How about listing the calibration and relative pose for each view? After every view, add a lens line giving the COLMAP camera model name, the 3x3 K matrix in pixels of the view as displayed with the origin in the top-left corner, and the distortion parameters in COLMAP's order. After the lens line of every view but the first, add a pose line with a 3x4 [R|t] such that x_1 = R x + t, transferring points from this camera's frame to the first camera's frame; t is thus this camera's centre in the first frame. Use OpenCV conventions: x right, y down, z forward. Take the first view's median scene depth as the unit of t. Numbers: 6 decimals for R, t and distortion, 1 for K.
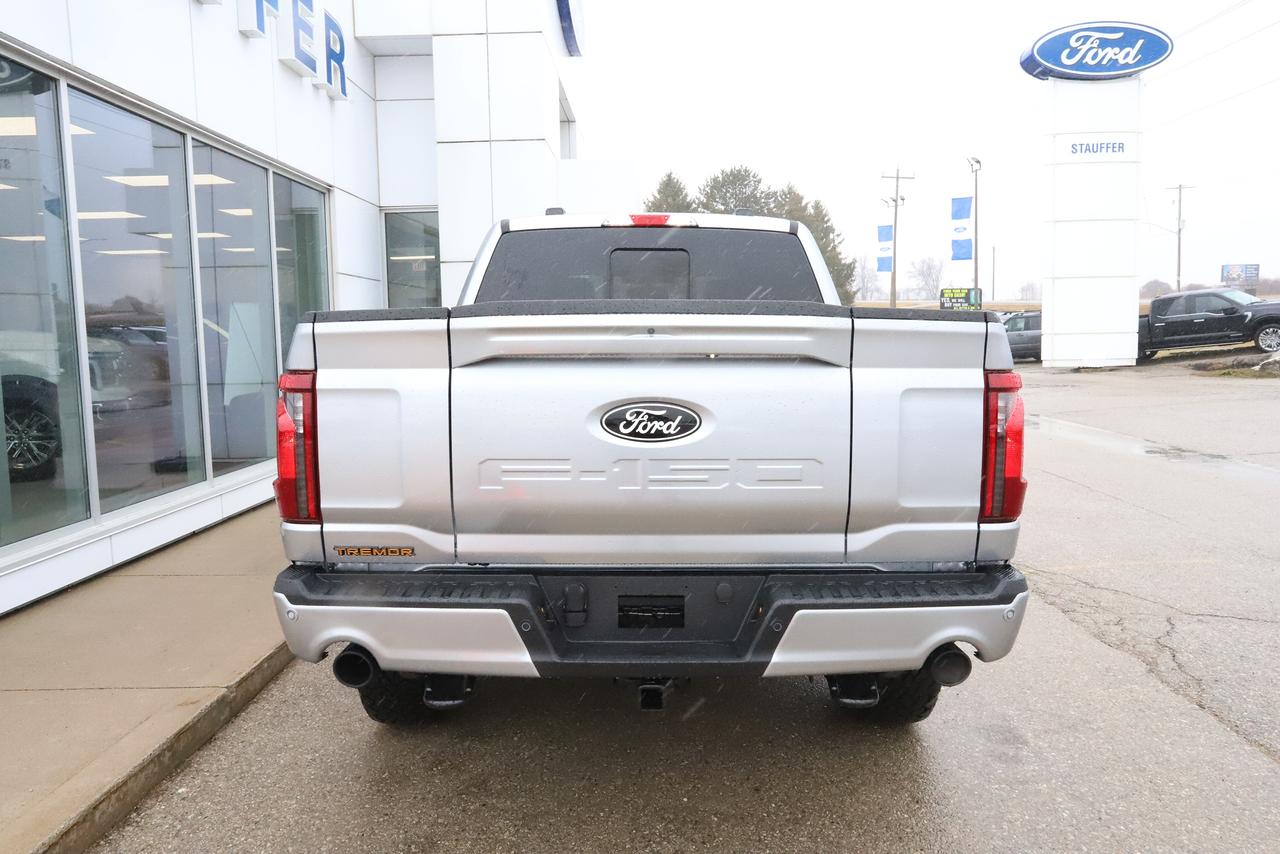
lens RADIAL K [[870.2, 0, 640.0], [0, 870.2, 427.0], [0, 0, 1]] dist [-0.060835, 0.063129]
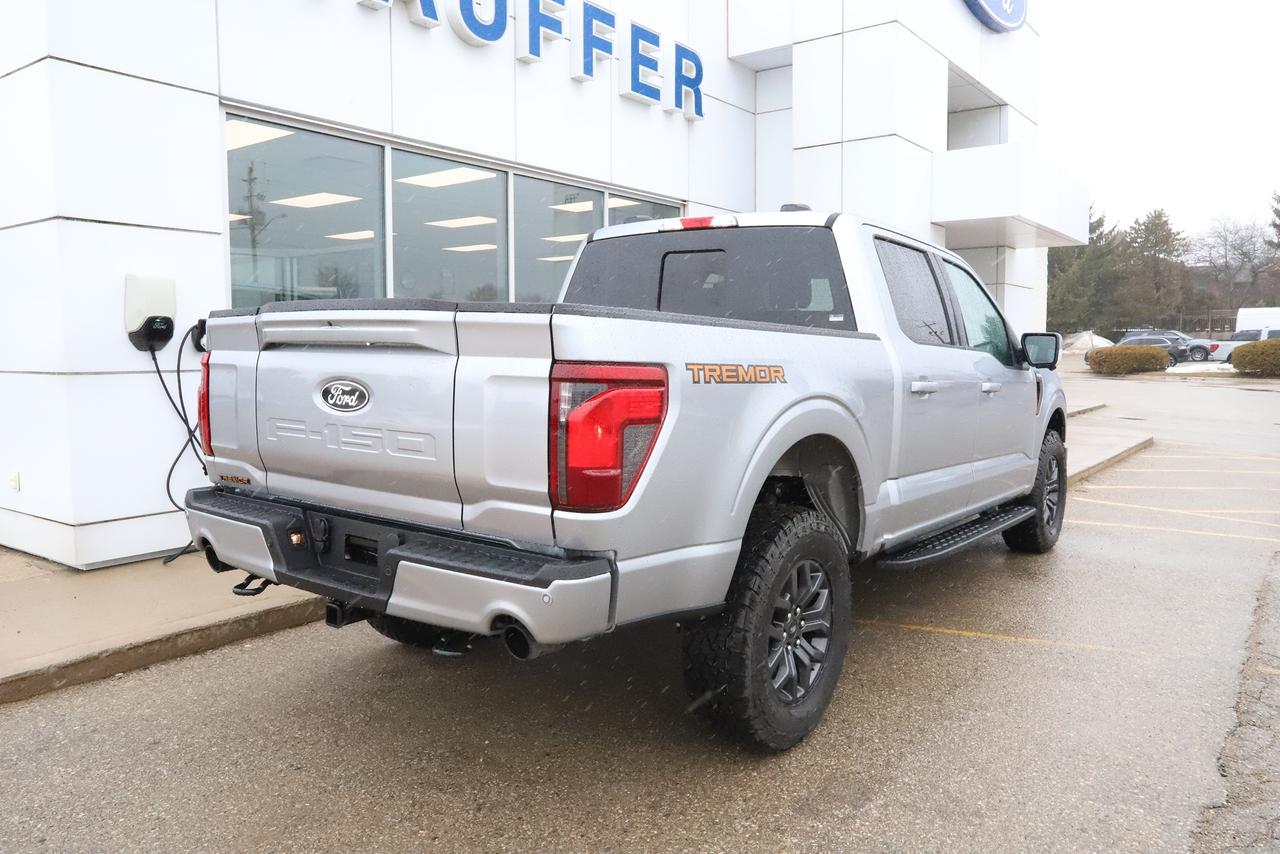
lens RADIAL K [[917.1, 0, 640.0], [0, 917.1, 427.0], [0, 0, 1]] dist [-0.053164, 0.068307]
pose [[0.810107, 0.064283, -0.582747, 1.104547], [-0.073806, 0.997245, 0.007405, -0.002059], [0.581618, 0.037012, 0.812620, 0.168866]]
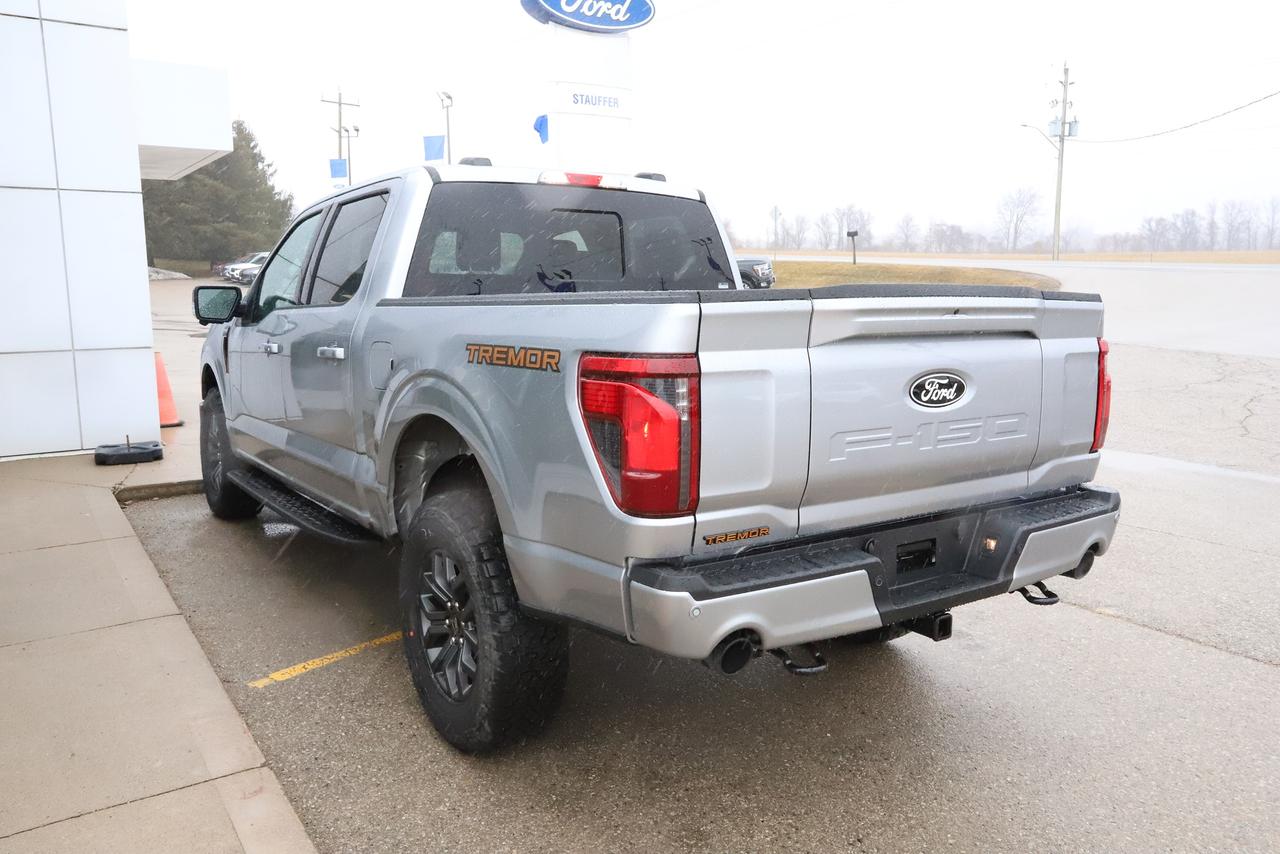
lens RADIAL K [[986.7, 0, 640.0], [0, 986.7, 427.0], [0, 0, 1]] dist [-0.022467, 0.000008]
pose [[0.827528, -0.072125, 0.556772, -1.017609], [0.050737, 0.997263, 0.053776, -0.045731], [-0.559127, -0.016253, 0.828923, 0.133203]]
